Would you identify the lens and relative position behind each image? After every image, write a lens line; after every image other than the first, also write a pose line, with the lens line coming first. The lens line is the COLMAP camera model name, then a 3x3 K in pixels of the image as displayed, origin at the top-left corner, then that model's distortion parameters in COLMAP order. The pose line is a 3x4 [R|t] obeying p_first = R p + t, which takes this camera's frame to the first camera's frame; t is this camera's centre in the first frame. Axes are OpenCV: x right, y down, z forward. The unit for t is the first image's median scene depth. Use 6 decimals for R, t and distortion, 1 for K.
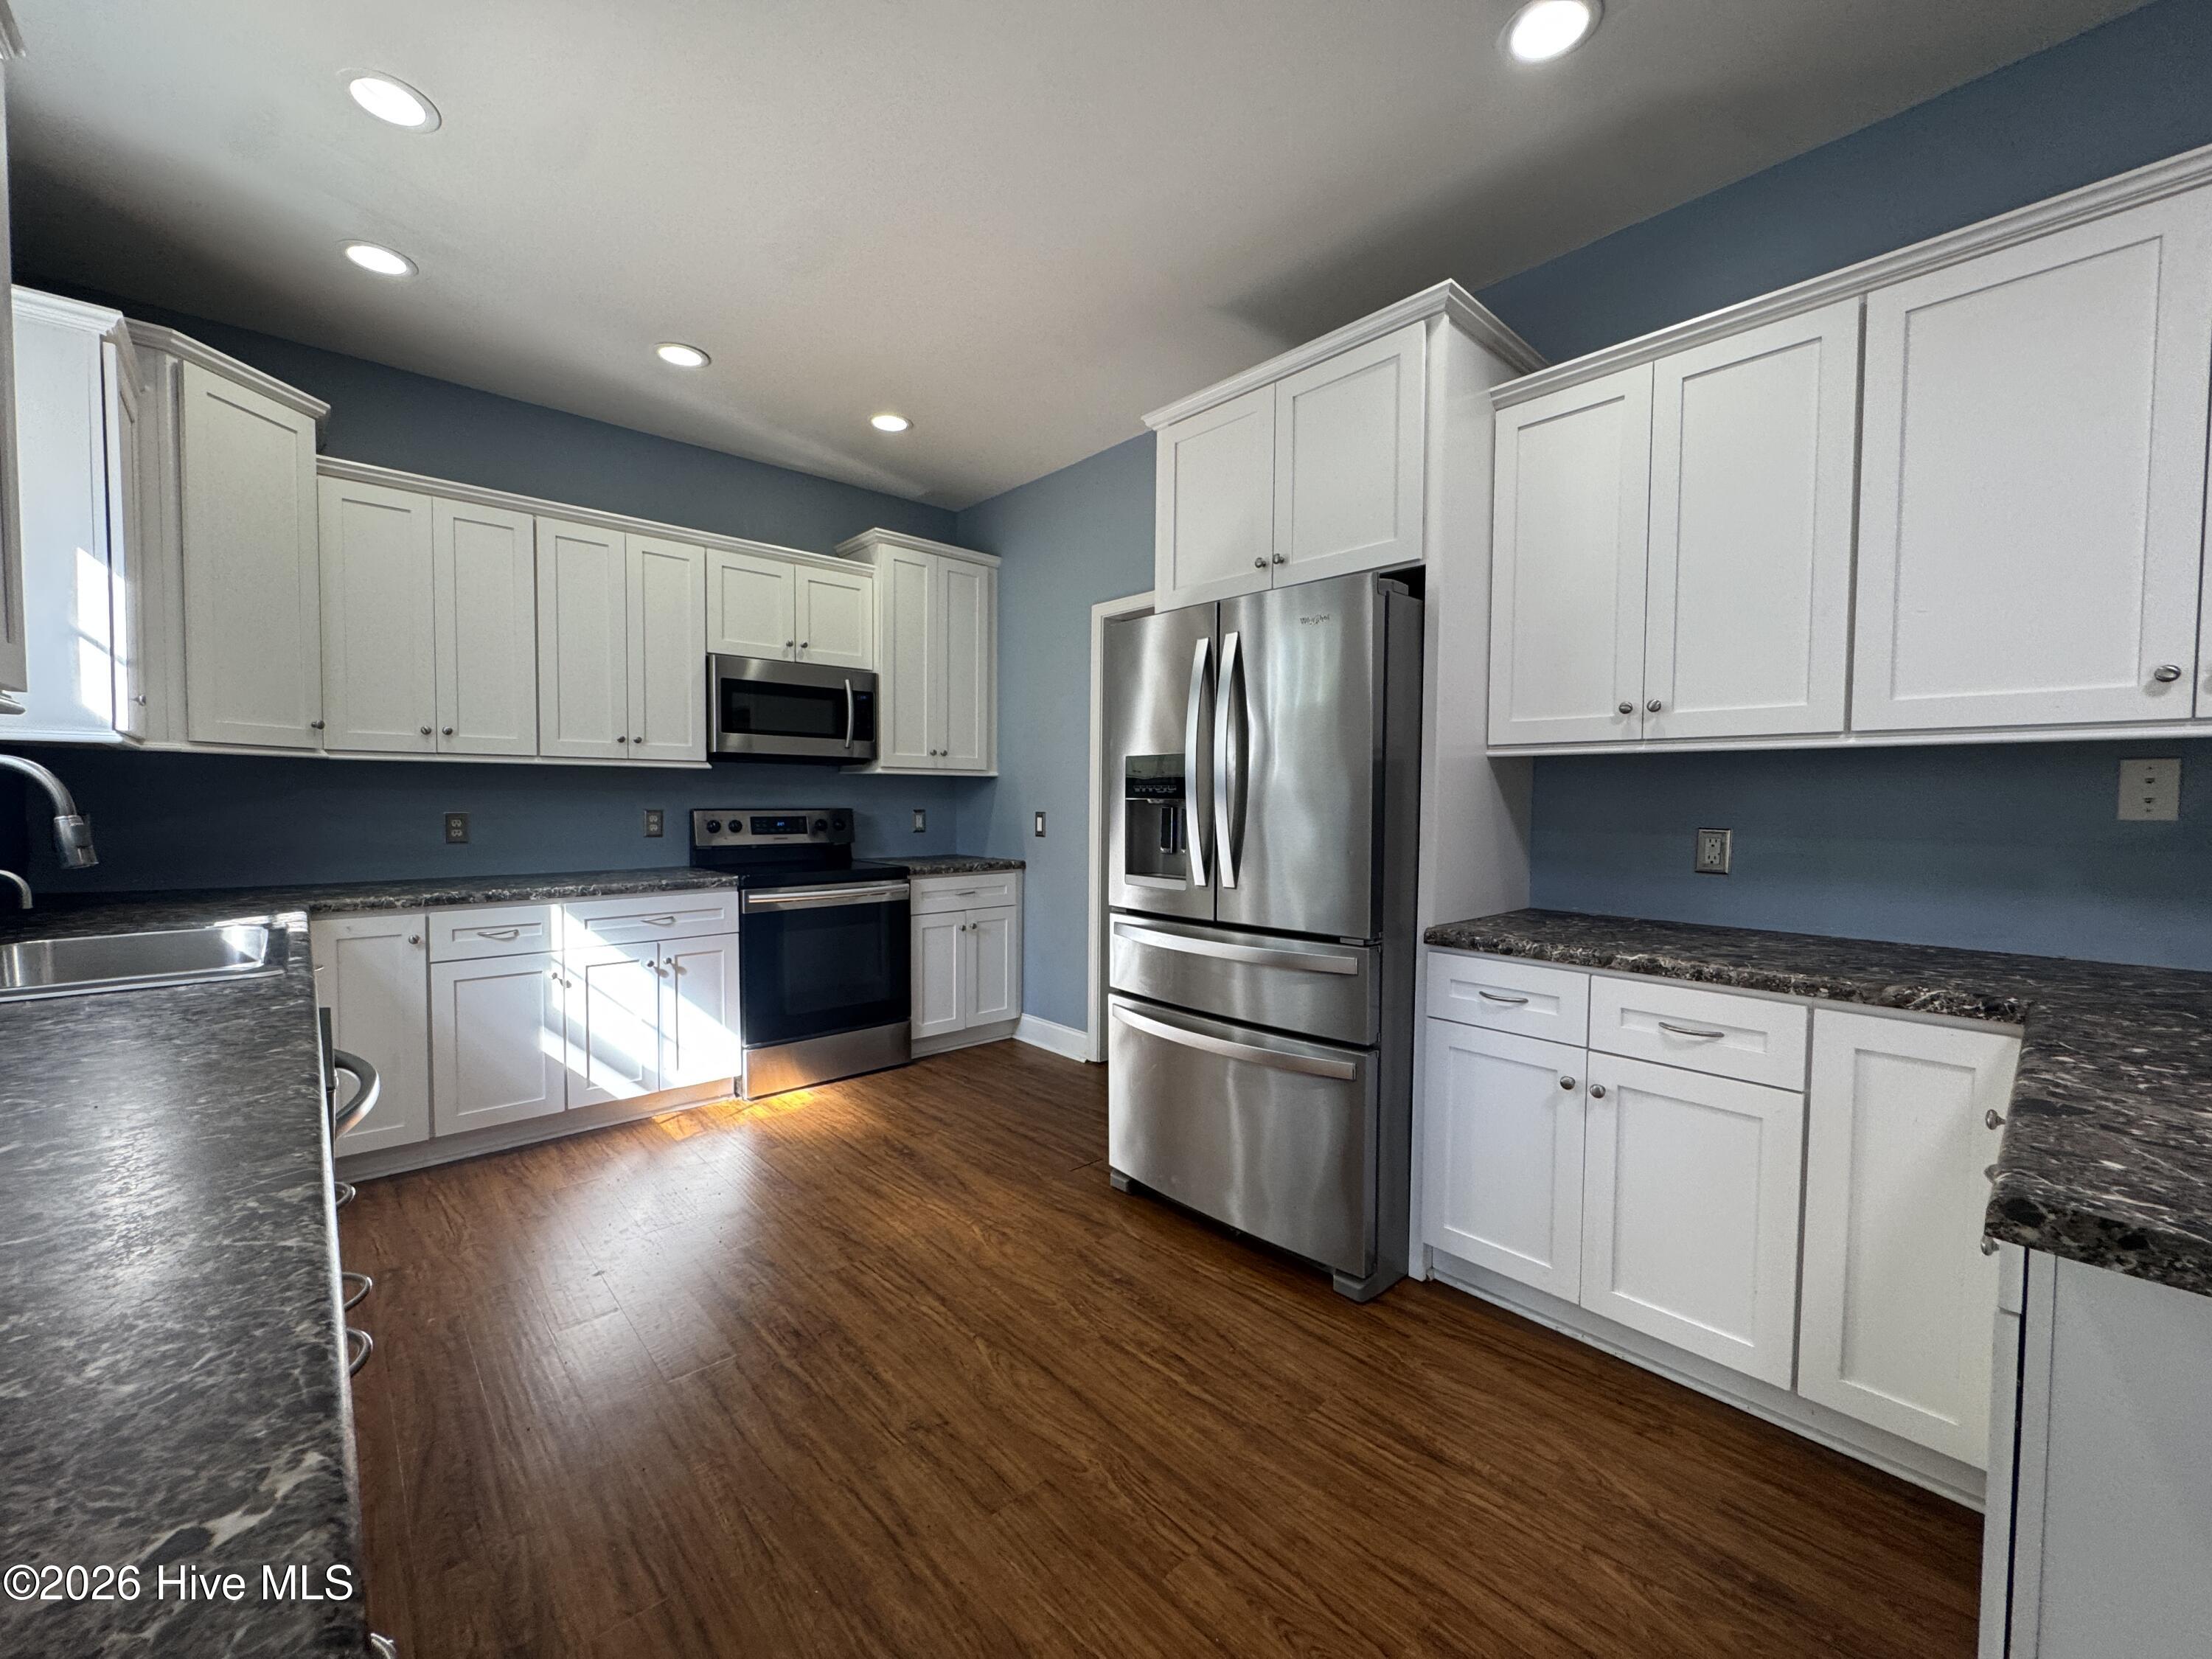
lens RADIAL K [[886.7, 0, 1109.6], [0, 886.7, 828.0], [0, 0, 1]] dist [-0.001584, 0.000212]
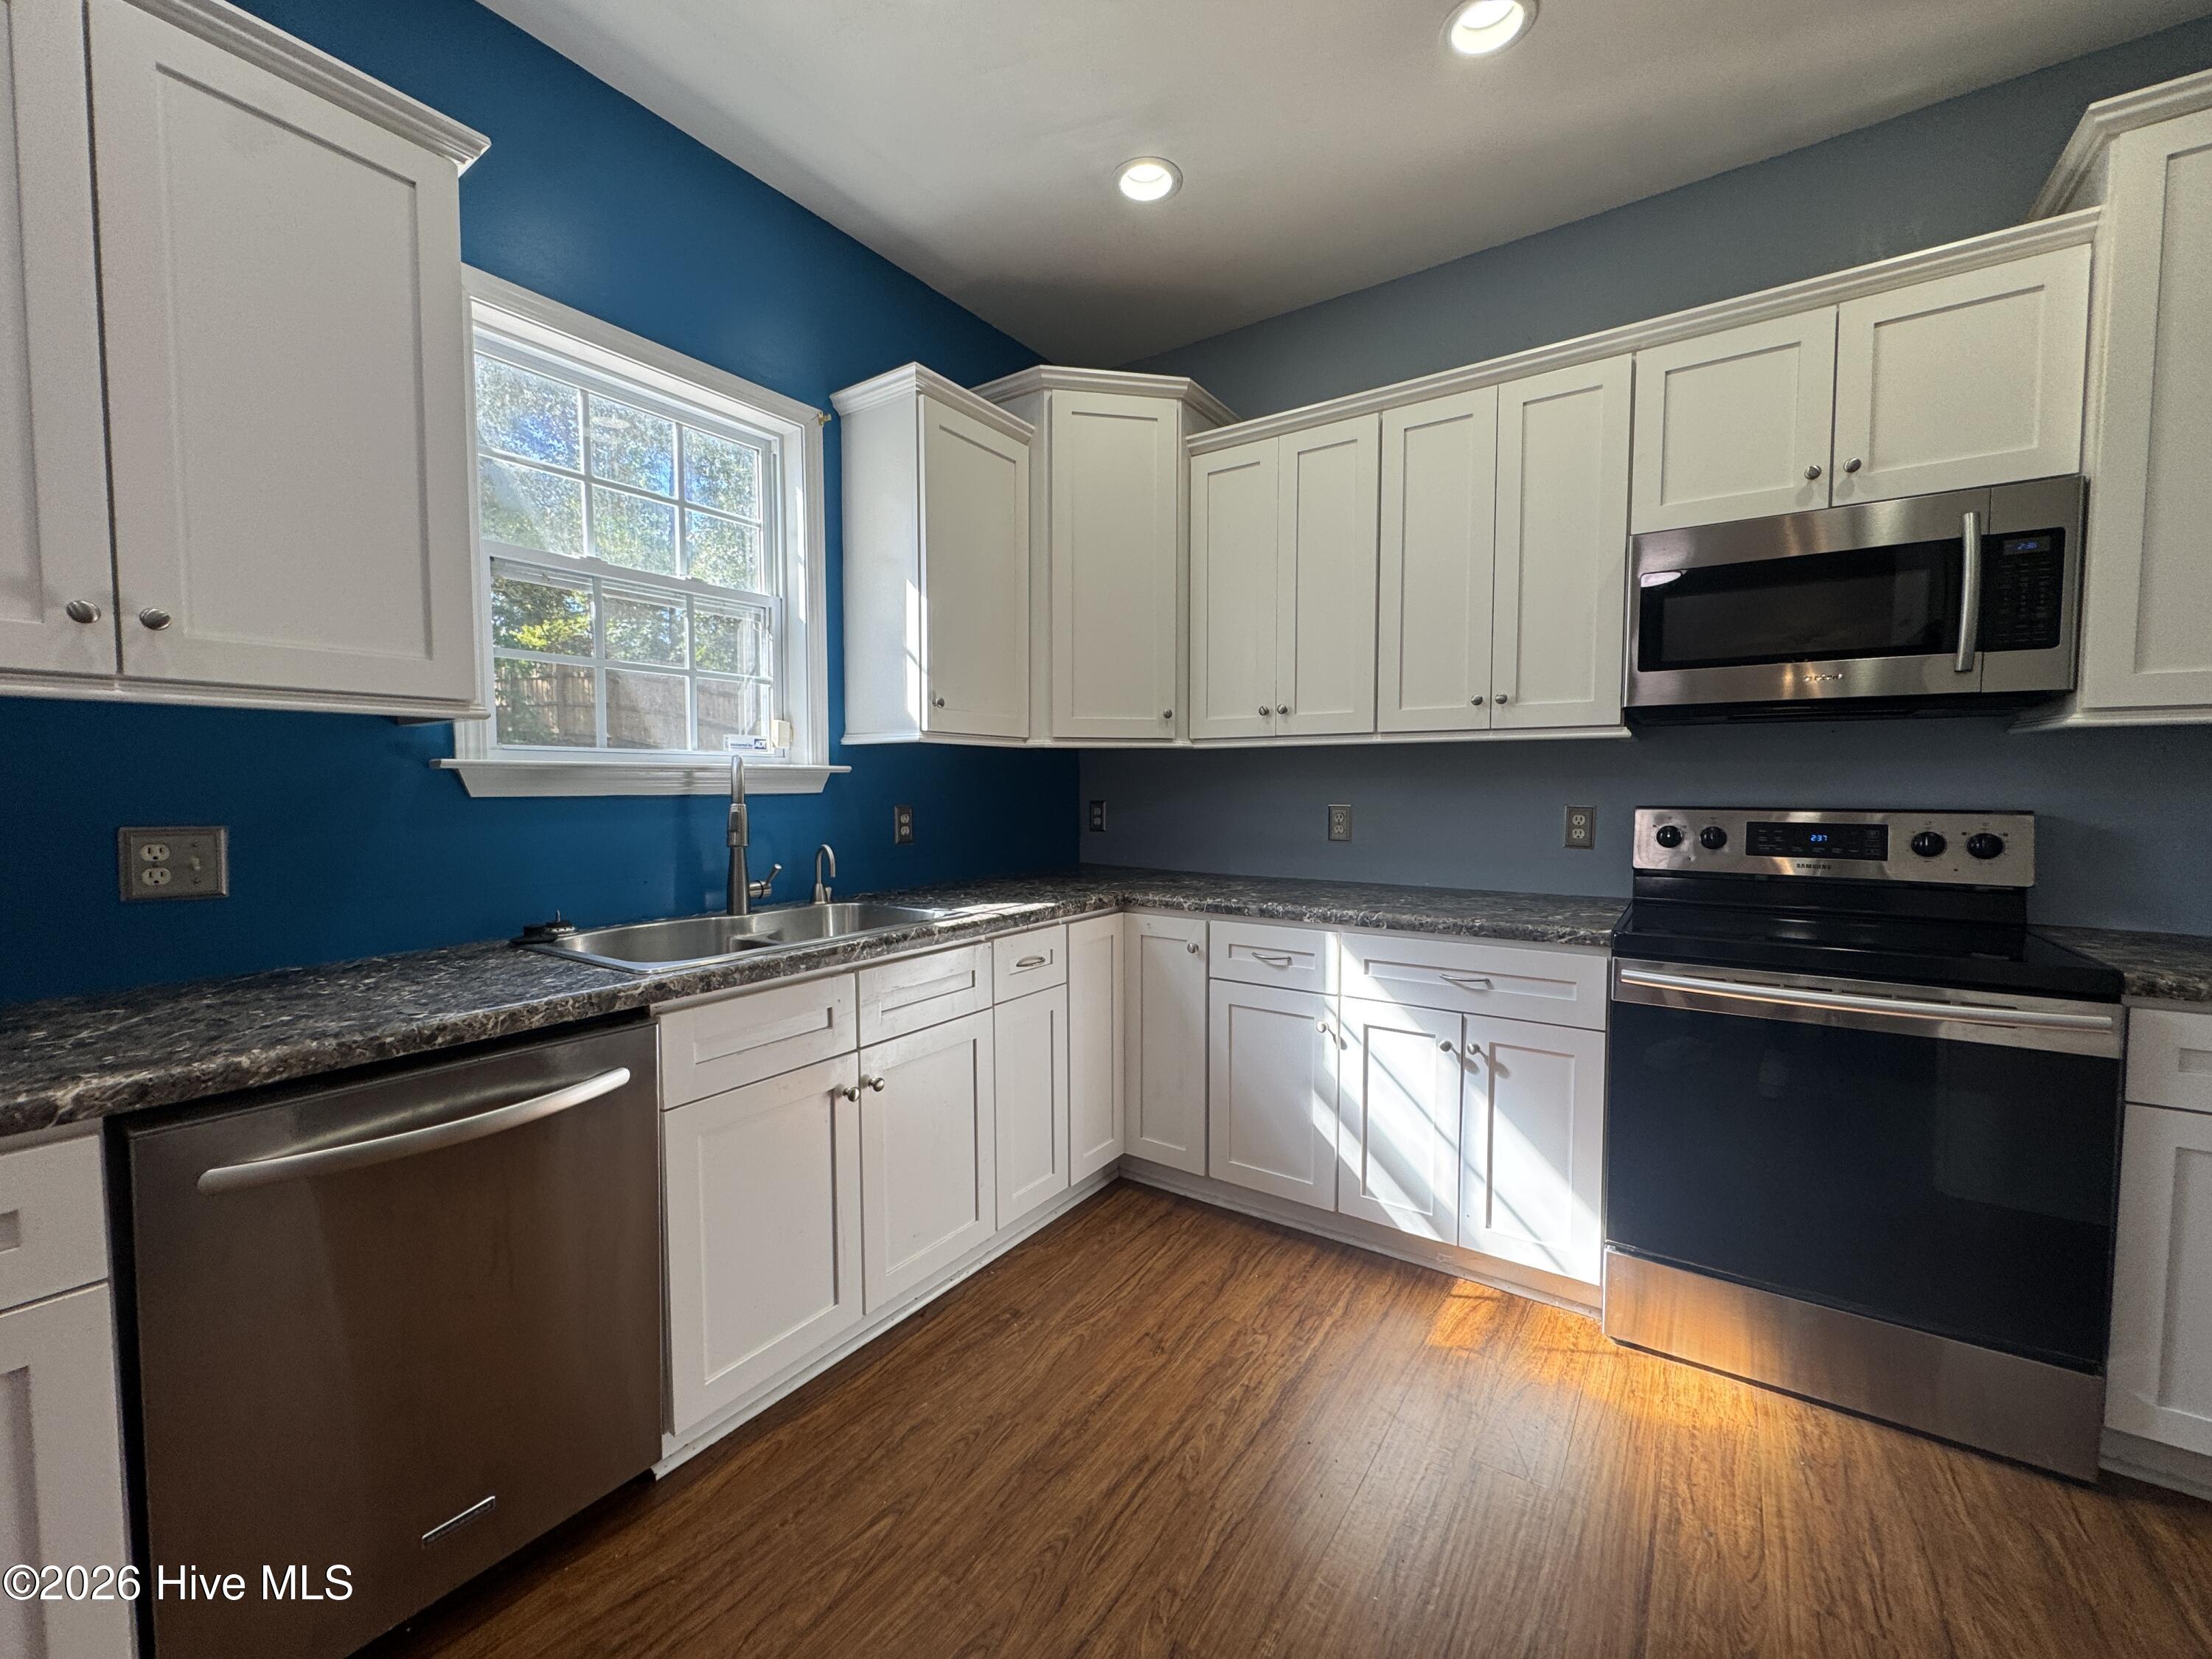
lens RADIAL K [[886.7, 0, 1107.7], [0, 886.7, 829.5], [0, 0, 1]] dist [-0.001584, 0.000212]
pose [[0.222000, 0.044585, -0.974027, 0.046793], [-0.032002, 0.998749, 0.038423, -0.020632], [0.974521, 0.022641, 0.223149, 0.612694]]
